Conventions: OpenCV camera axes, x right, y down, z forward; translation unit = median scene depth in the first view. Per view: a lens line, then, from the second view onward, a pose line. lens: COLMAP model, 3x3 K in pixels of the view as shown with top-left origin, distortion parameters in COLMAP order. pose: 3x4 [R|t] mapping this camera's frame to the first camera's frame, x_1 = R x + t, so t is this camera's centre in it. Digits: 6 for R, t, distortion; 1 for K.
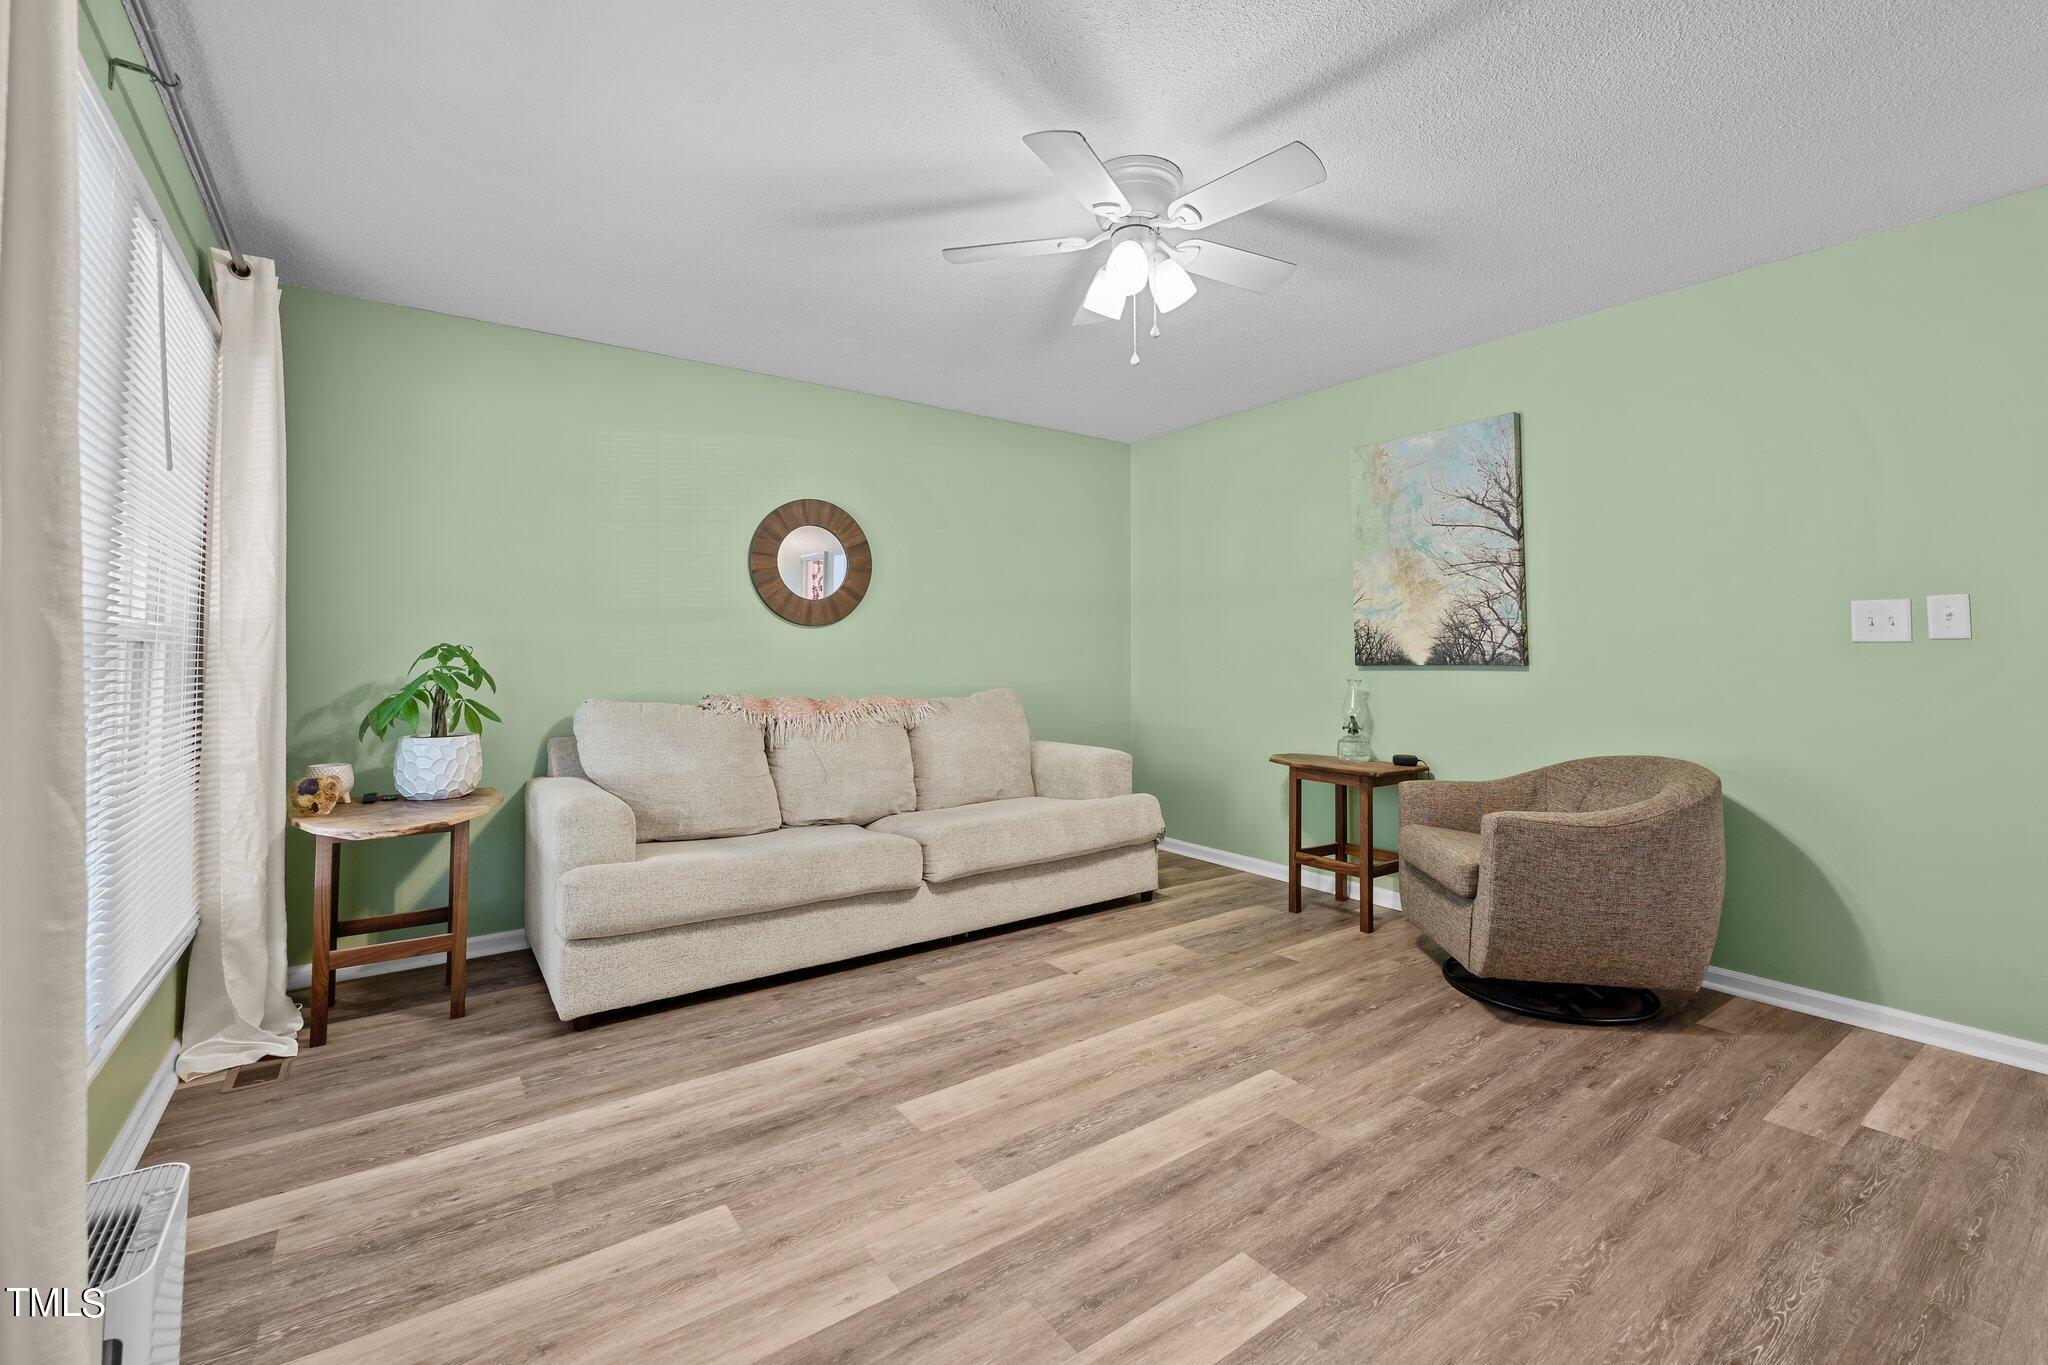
lens RADIAL K [[868.1, 0, 1001.4], [0, 868.1, 622.8], [0, 0, 1]] dist [-0.000631, 0.000311]
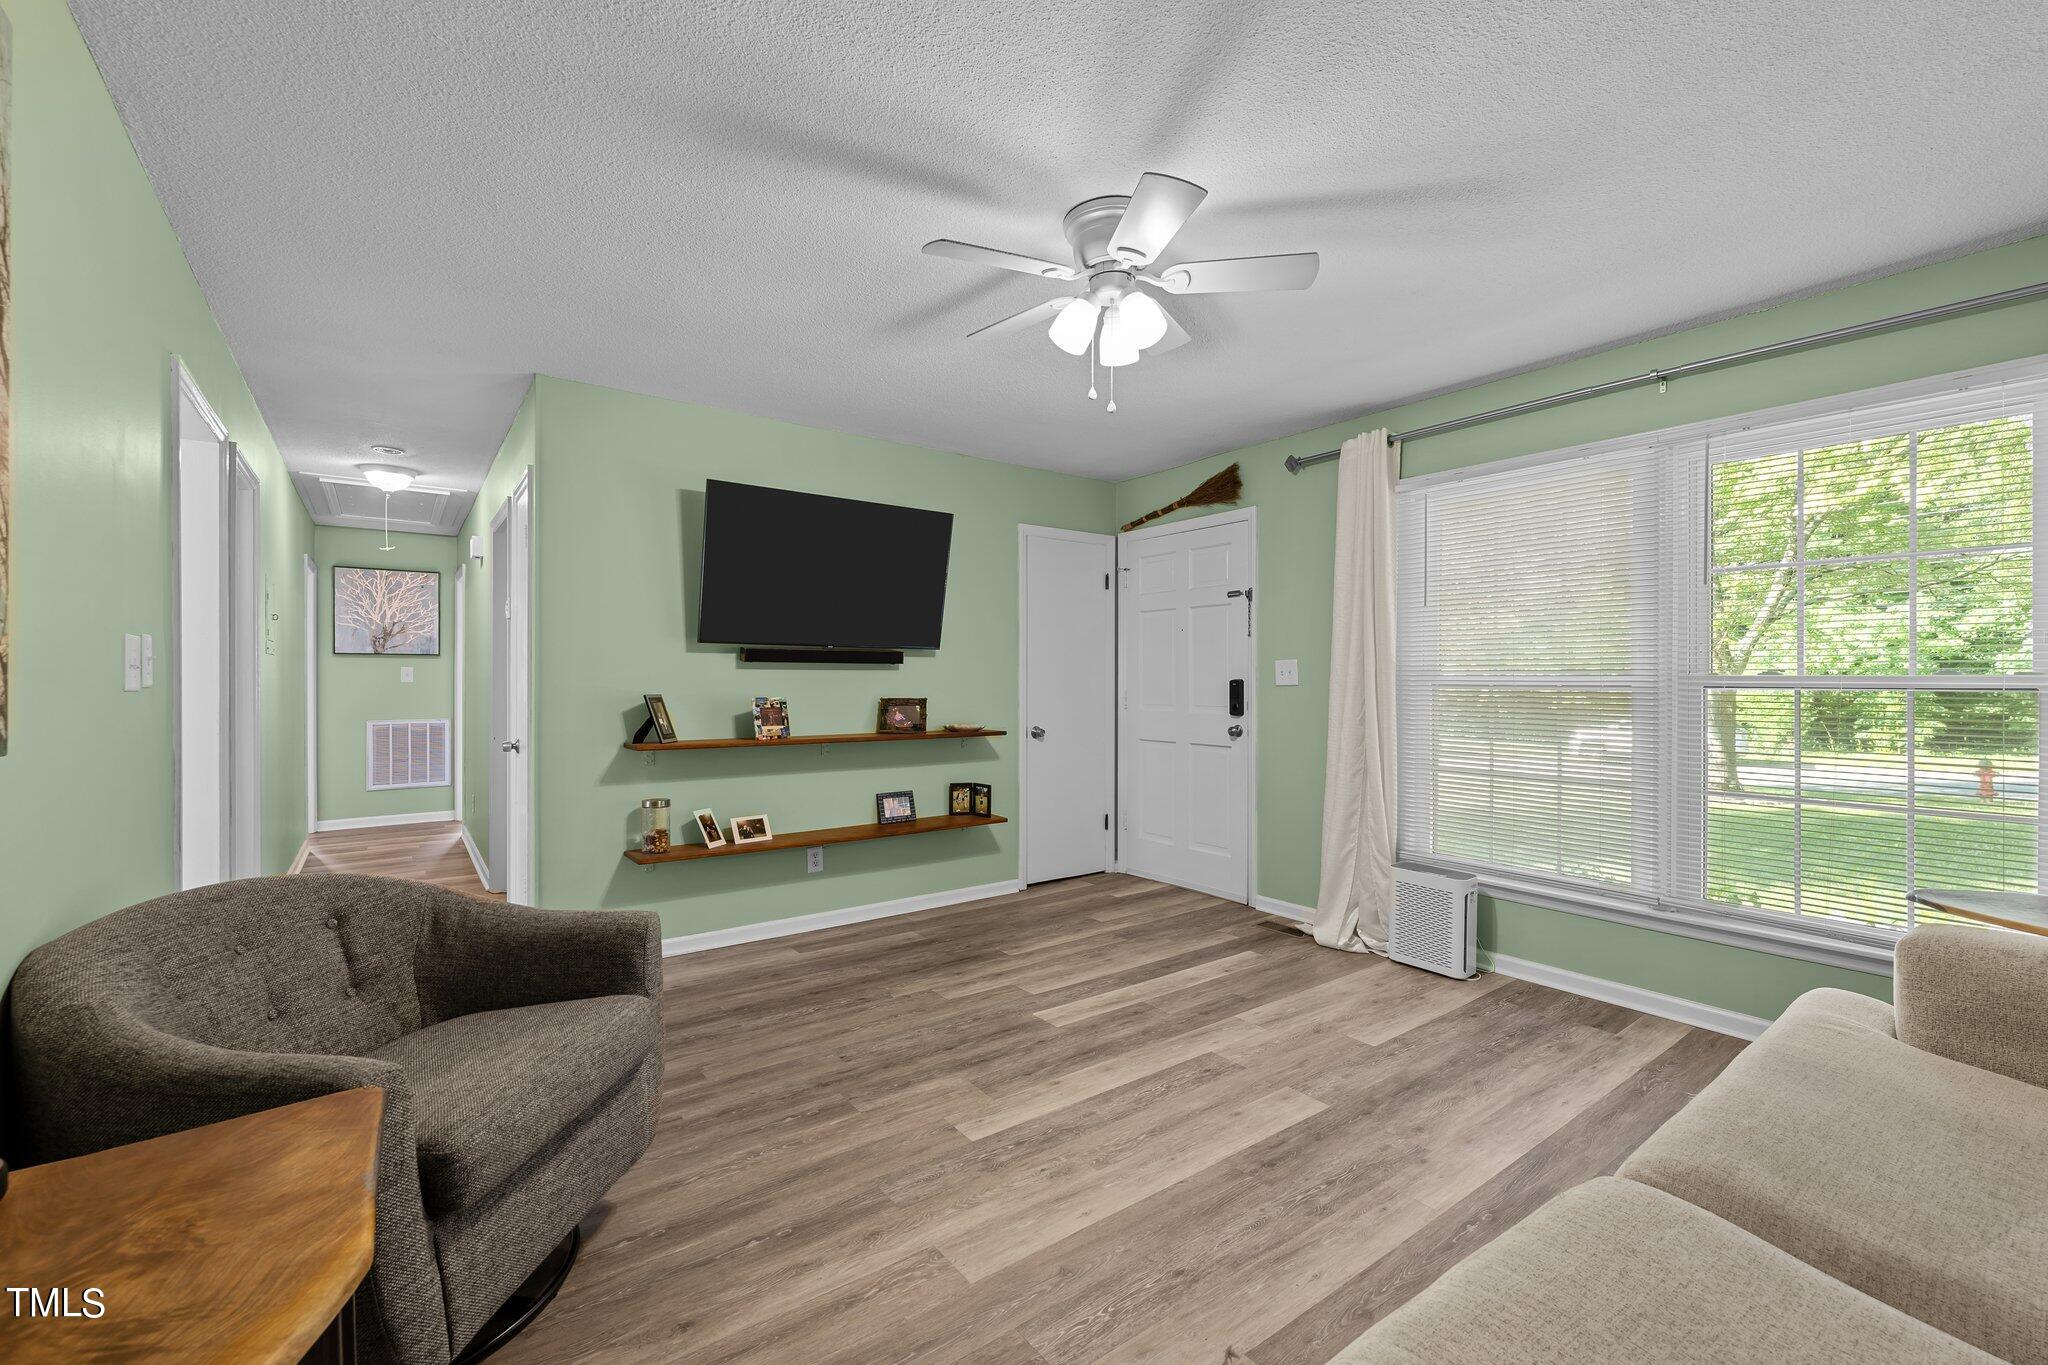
lens RADIAL K [[846.8, 0, 1024.0], [0, 846.8, 682.5], [0, 0, 1]] dist [0.001558, 0.000001]
pose [[-0.999300, 0.000232, -0.037416, 0.292522], [0.001488, 0.999436, -0.033550, 0.046467], [0.037387, -0.033582, -0.998736, 1.971200]]
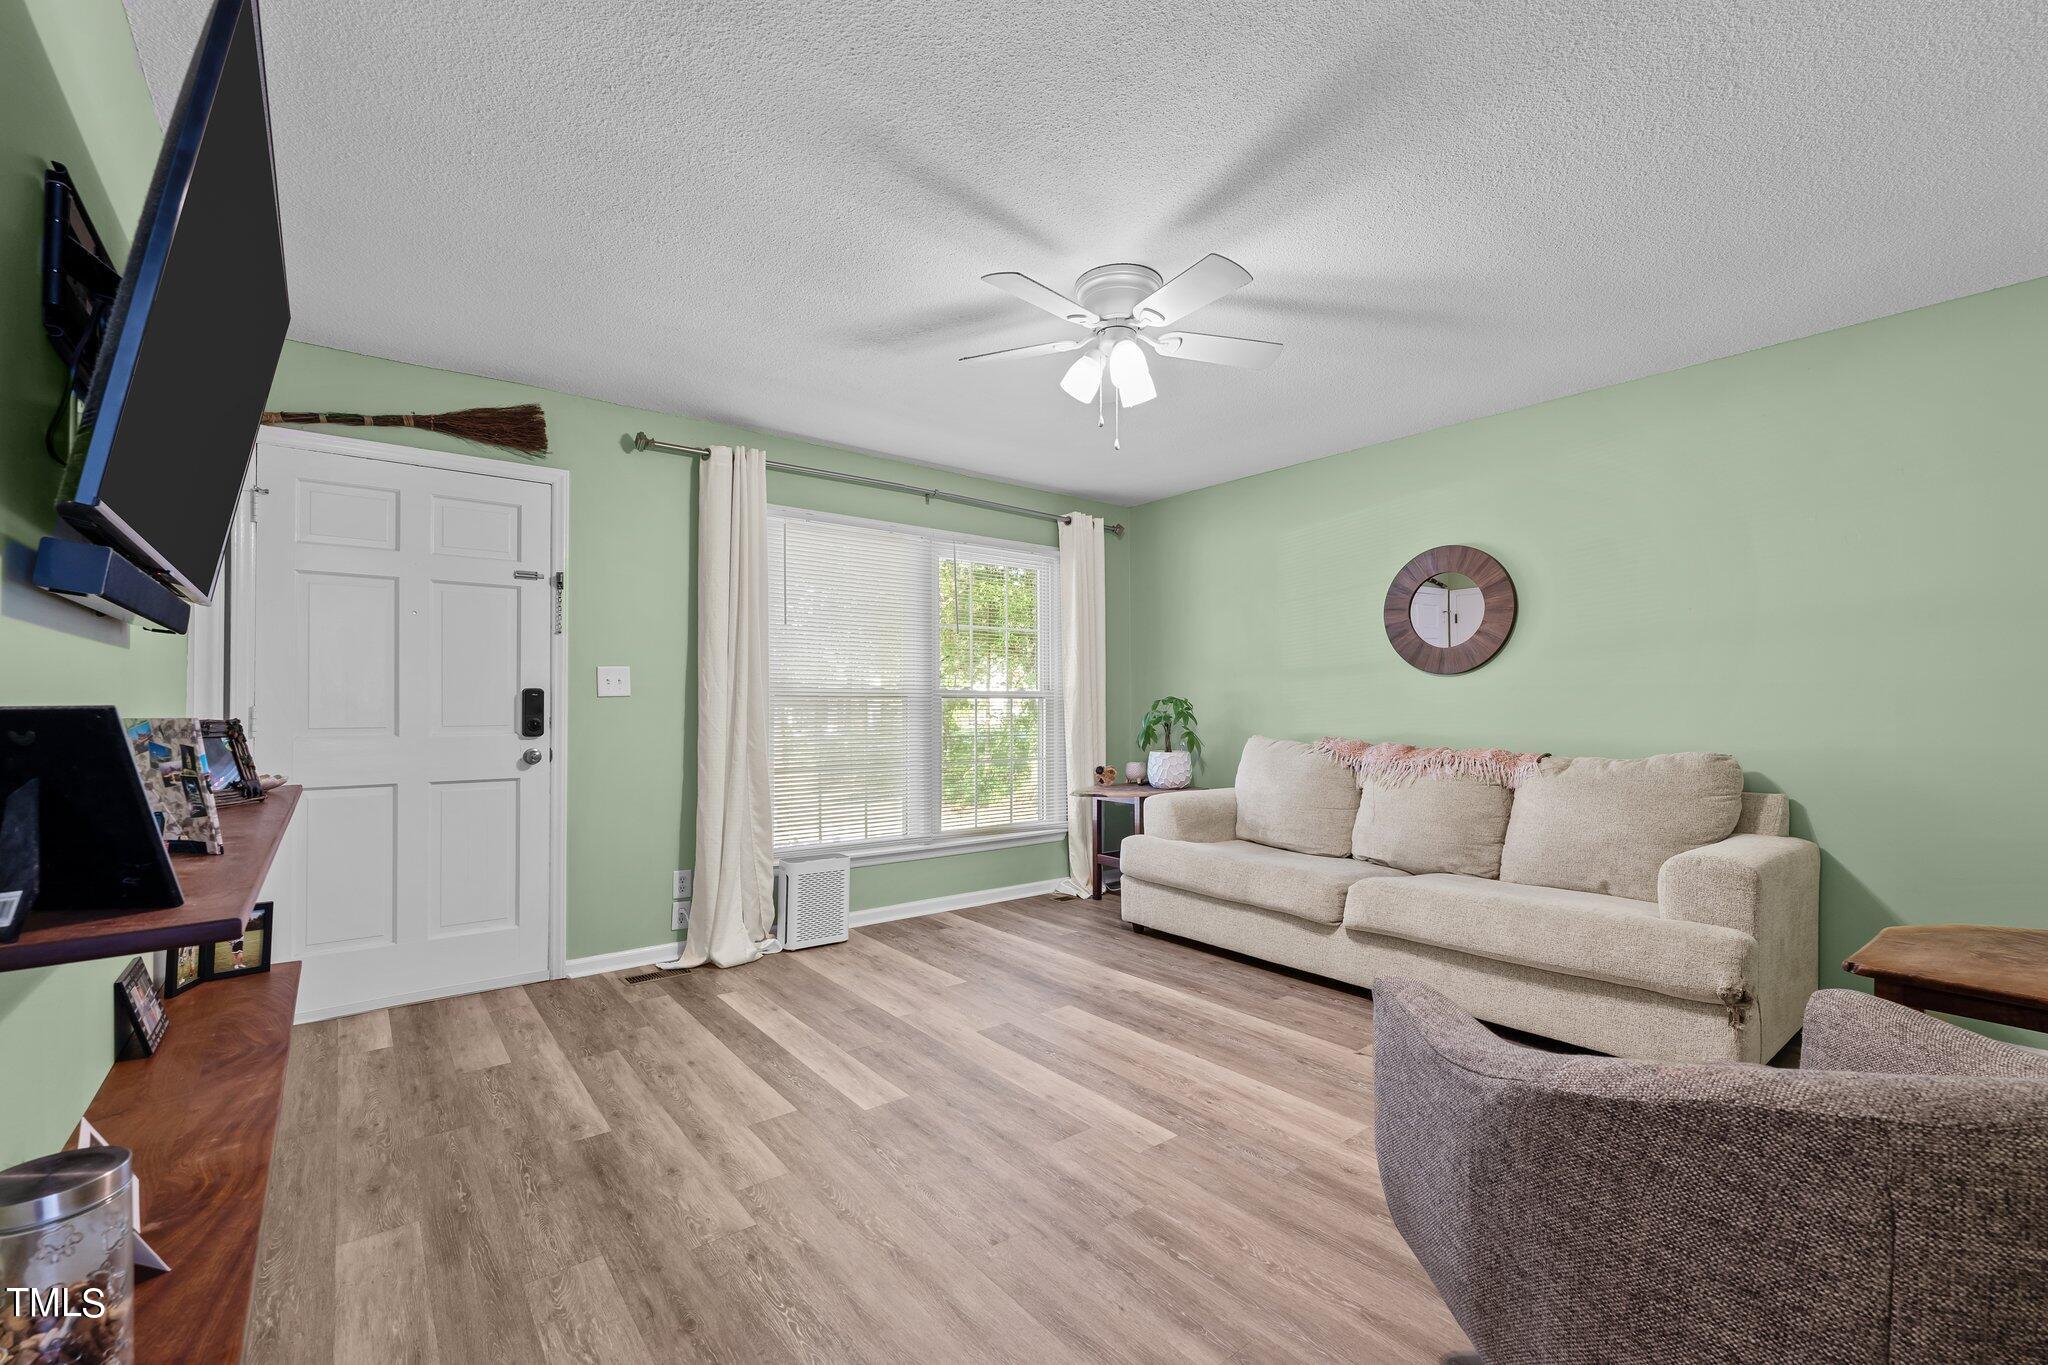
lens RADIAL K [[846.4, 0, 1019.4], [0, 846.4, 697.6], [0, 0, 1]] dist [-0.001142, -0.000510]
pose [[0.057199, -0.006917, -0.998339, 1.256530], [0.037162, 0.999298, -0.004794, 0.029067], [0.997671, -0.036826, 0.057416, 0.801499]]
